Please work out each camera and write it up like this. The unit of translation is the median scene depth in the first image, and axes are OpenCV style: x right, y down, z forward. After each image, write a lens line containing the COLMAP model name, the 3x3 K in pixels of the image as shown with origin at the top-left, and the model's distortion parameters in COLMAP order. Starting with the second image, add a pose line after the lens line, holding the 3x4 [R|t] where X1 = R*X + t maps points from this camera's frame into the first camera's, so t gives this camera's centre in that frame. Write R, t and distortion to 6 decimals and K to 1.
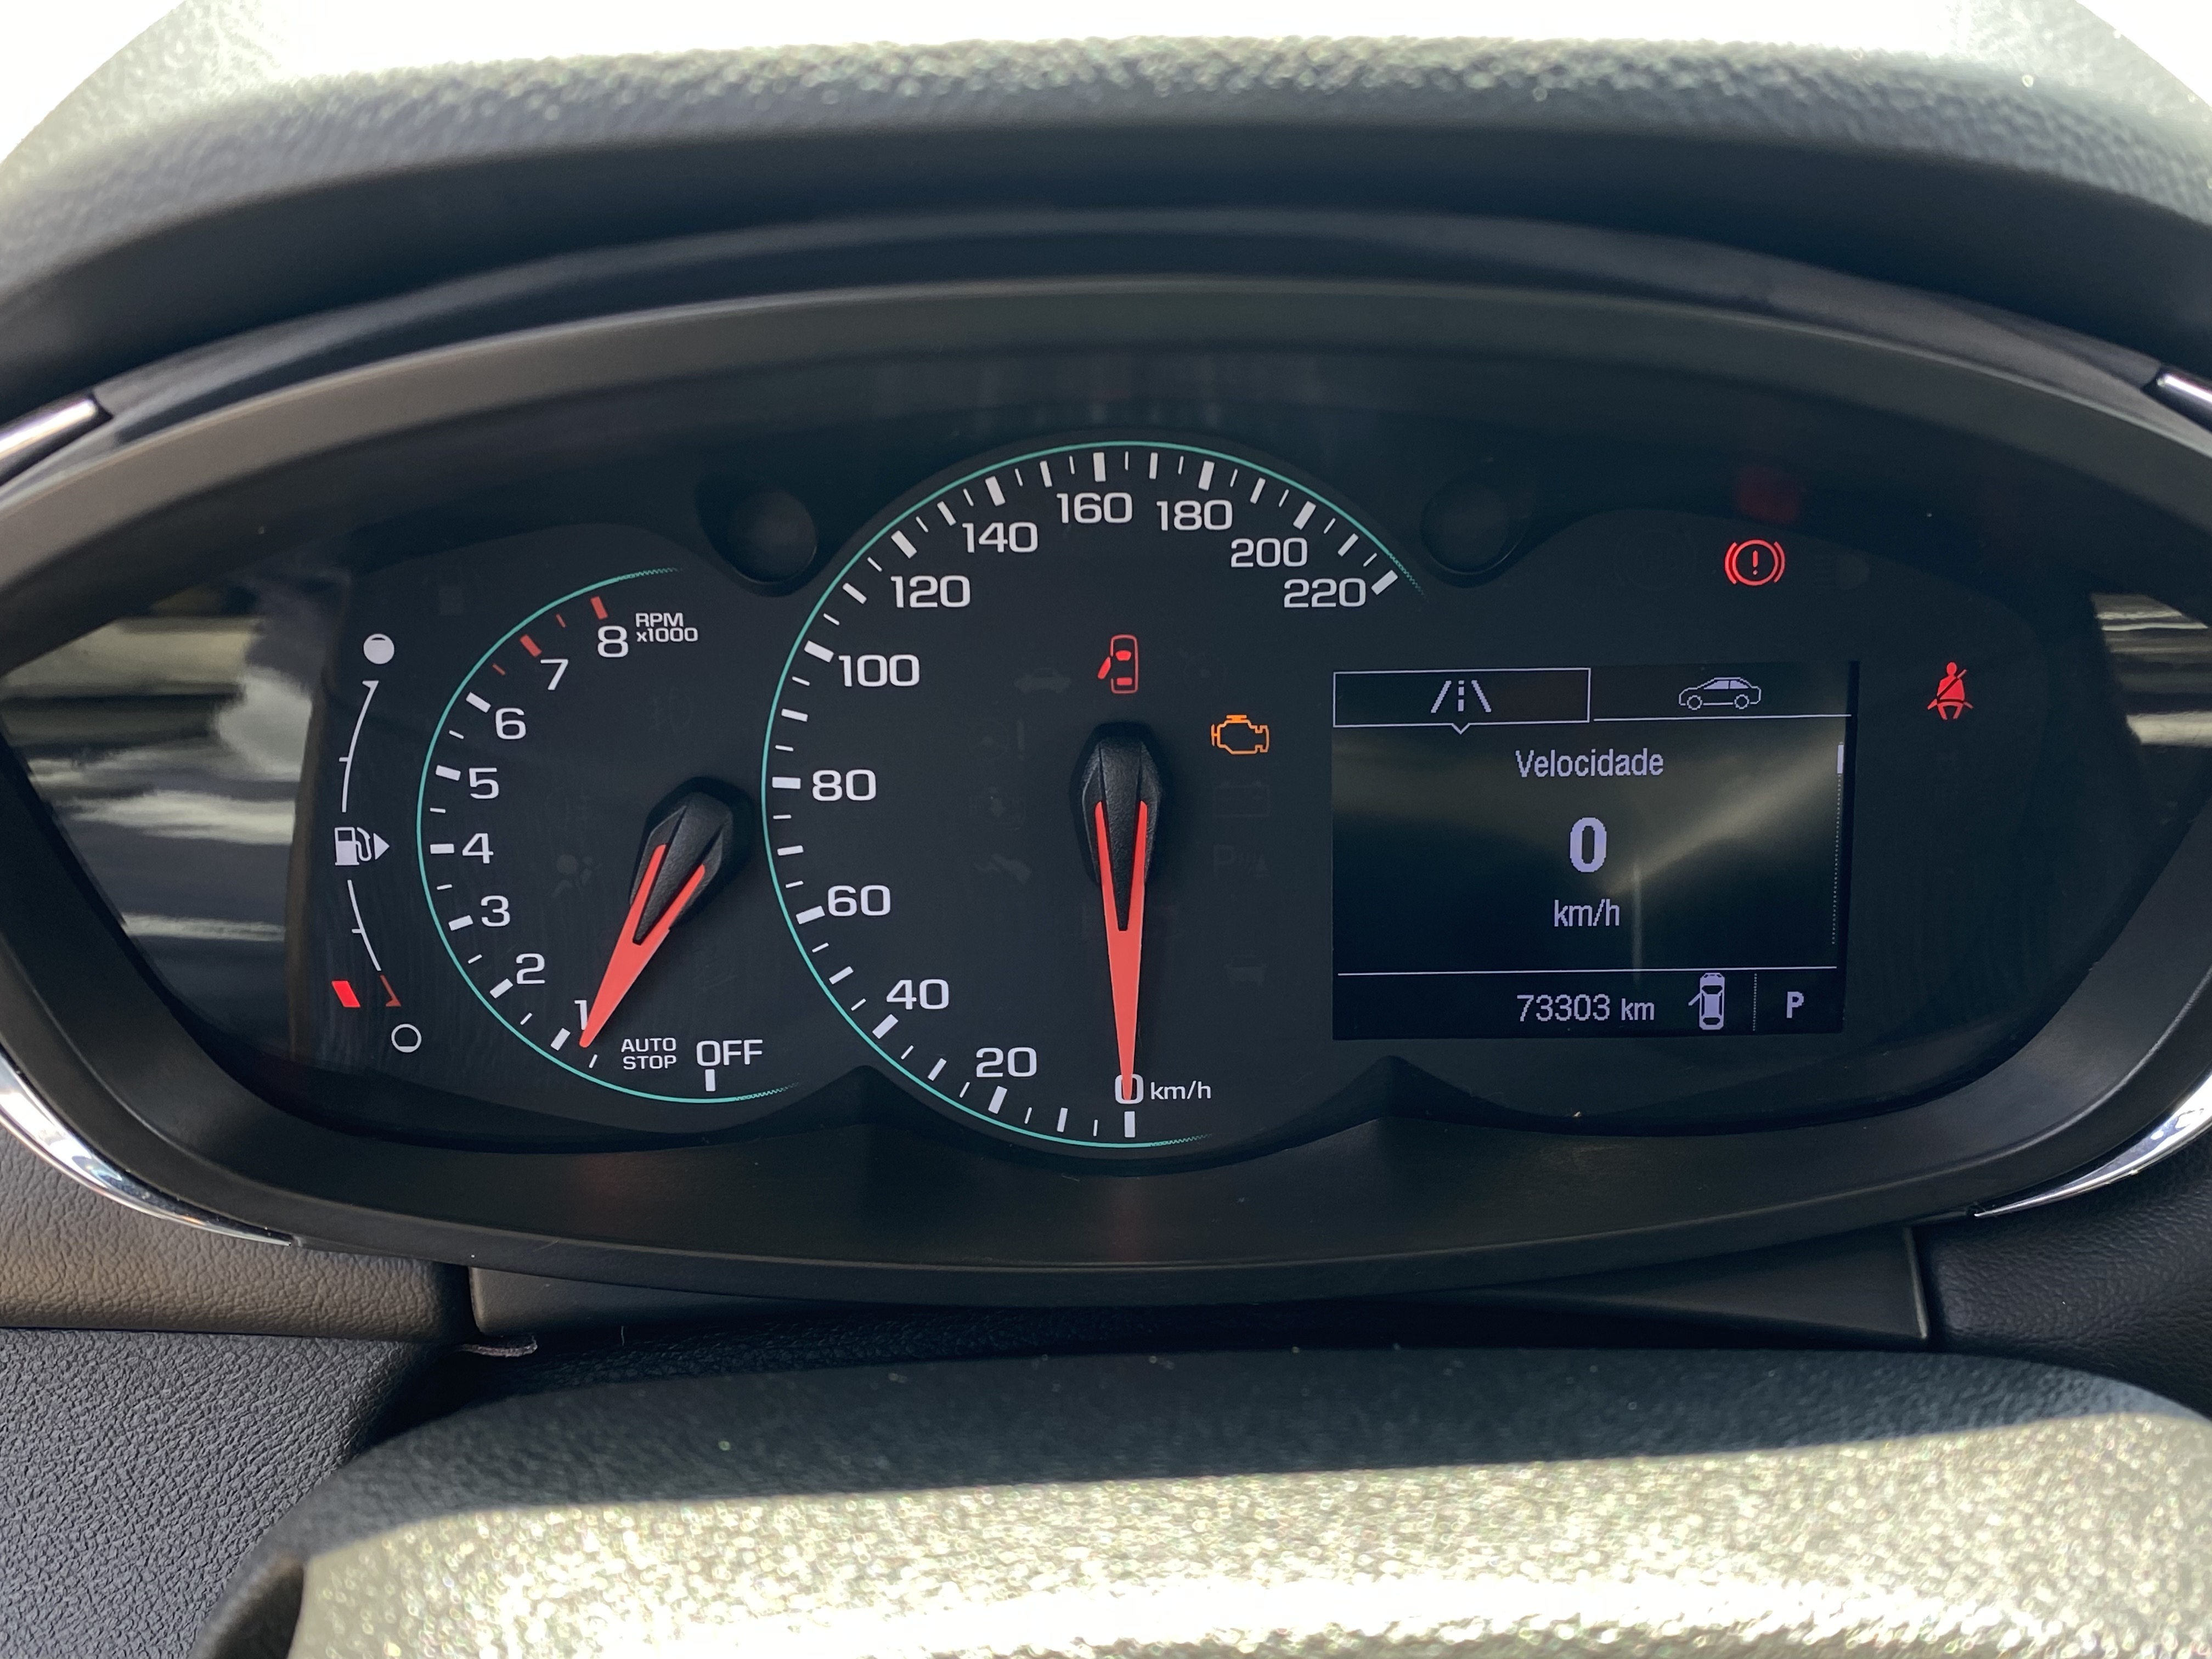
lens RADIAL K [[2244.3, 0, 1106.0], [0, 2244.3, 829.5], [0, 0, 1]] dist [0.051935, -0.001843]
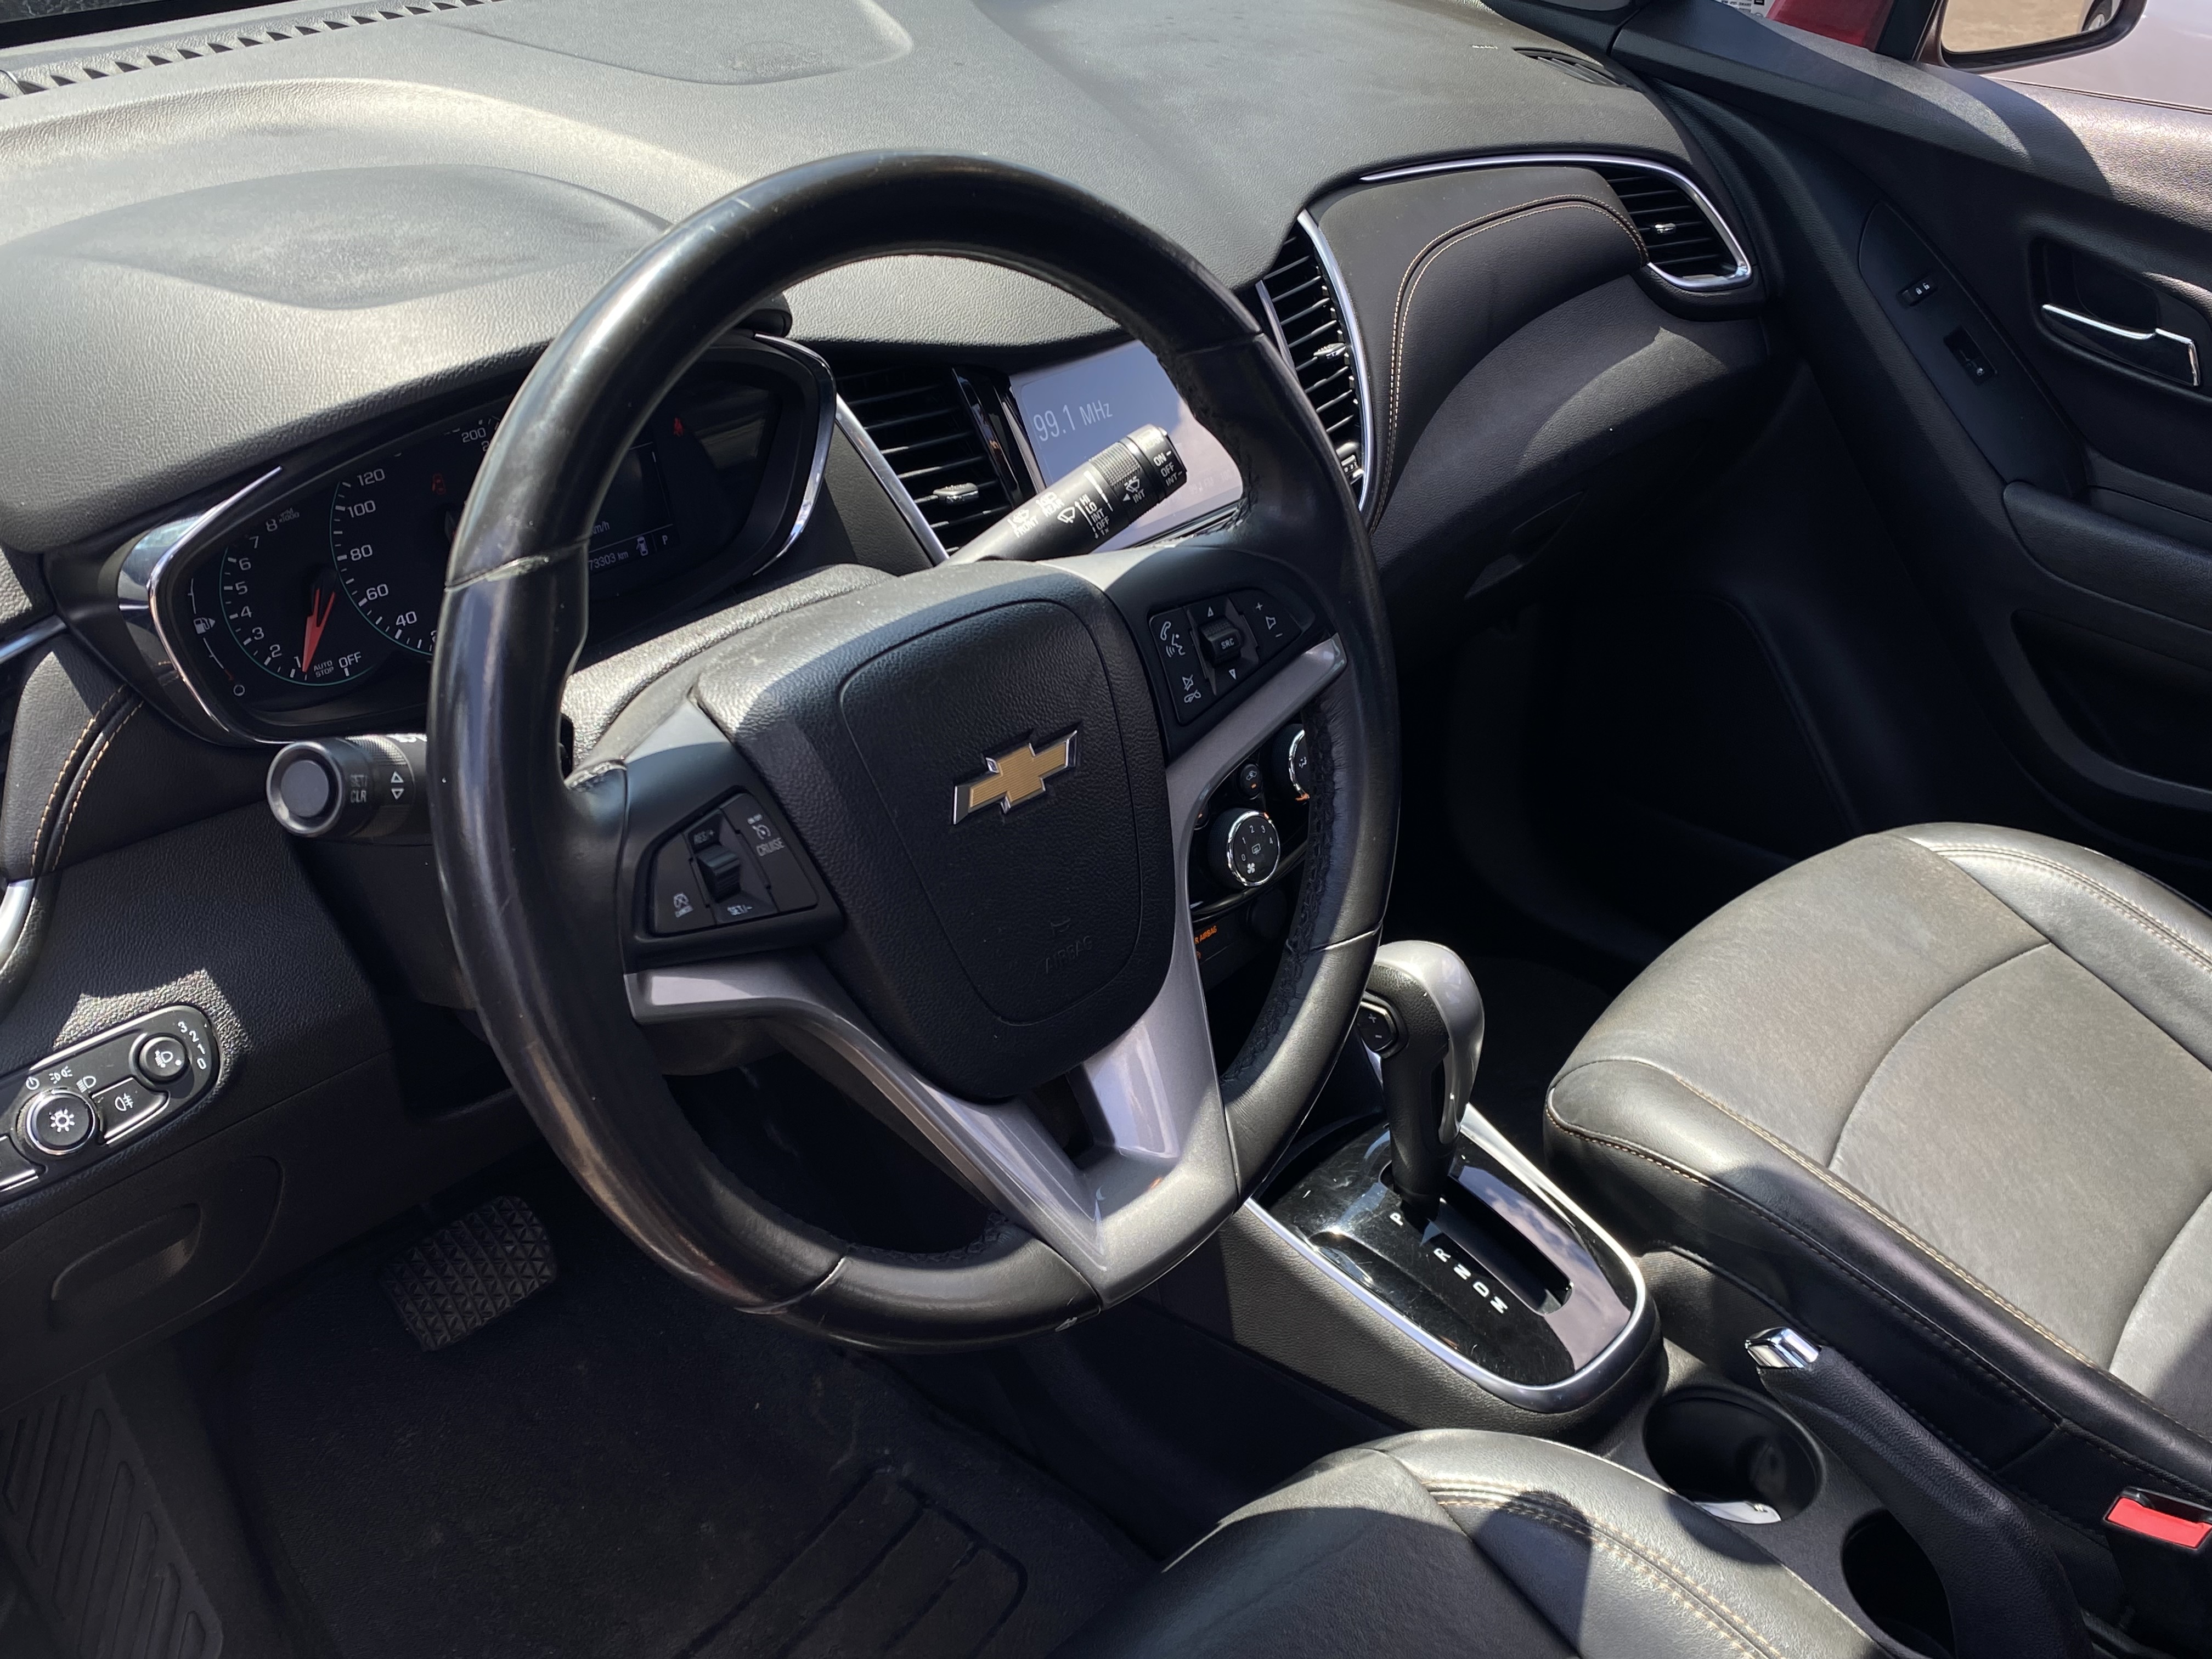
lens RADIAL K [[2098.3, 0, 1106.0], [0, 2098.3, 829.5], [0, 0, 1]] dist [-0.002345, -0.010559]
pose [[0.716405, -0.355351, 0.600408, -1.136067], [0.268467, 0.934716, 0.232876, -0.056751], [-0.643964, -0.005644, 0.765035, -1.579995]]
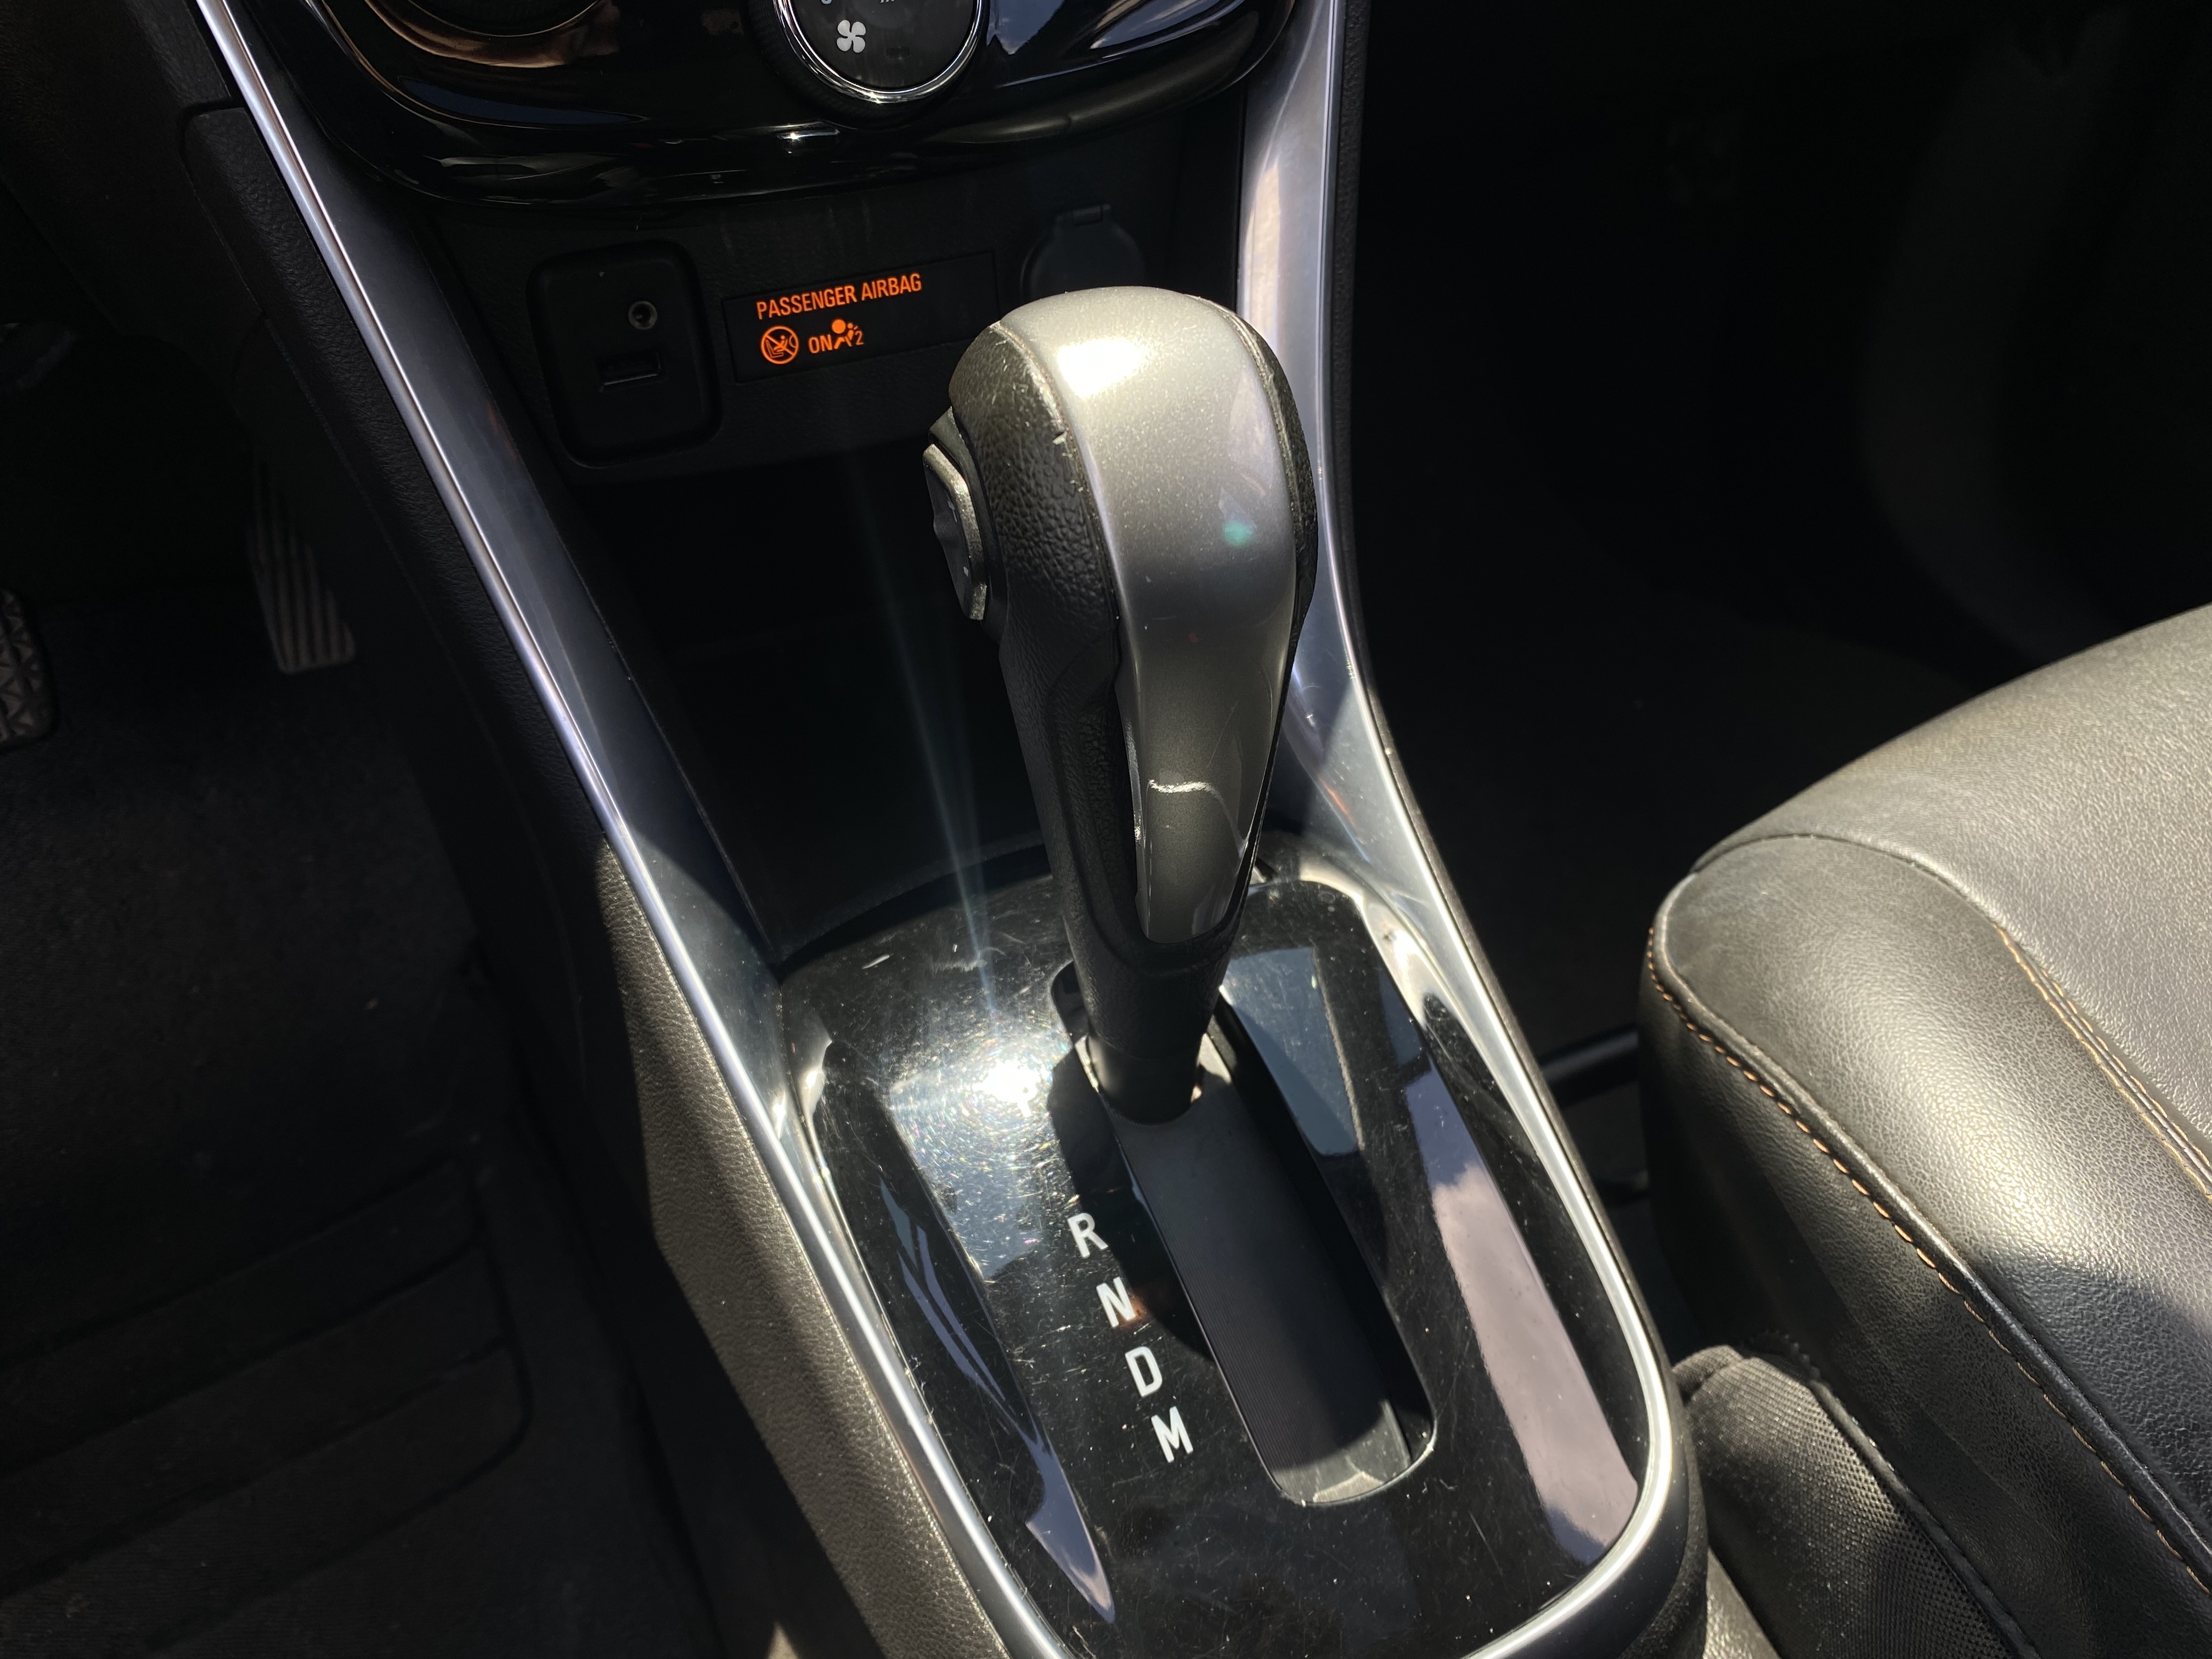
lens RADIAL K [[1717.6, 0, 1131.3], [0, 1717.6, 831.6], [0, 0, 1]] dist [-0.004865, -0.000865]
pose [[0.925256, -0.243625, 0.290772, 0.822616], [0.131526, 0.924996, 0.356489, 0.954055], [-0.355812, -0.291600, 0.887901, -0.163234]]
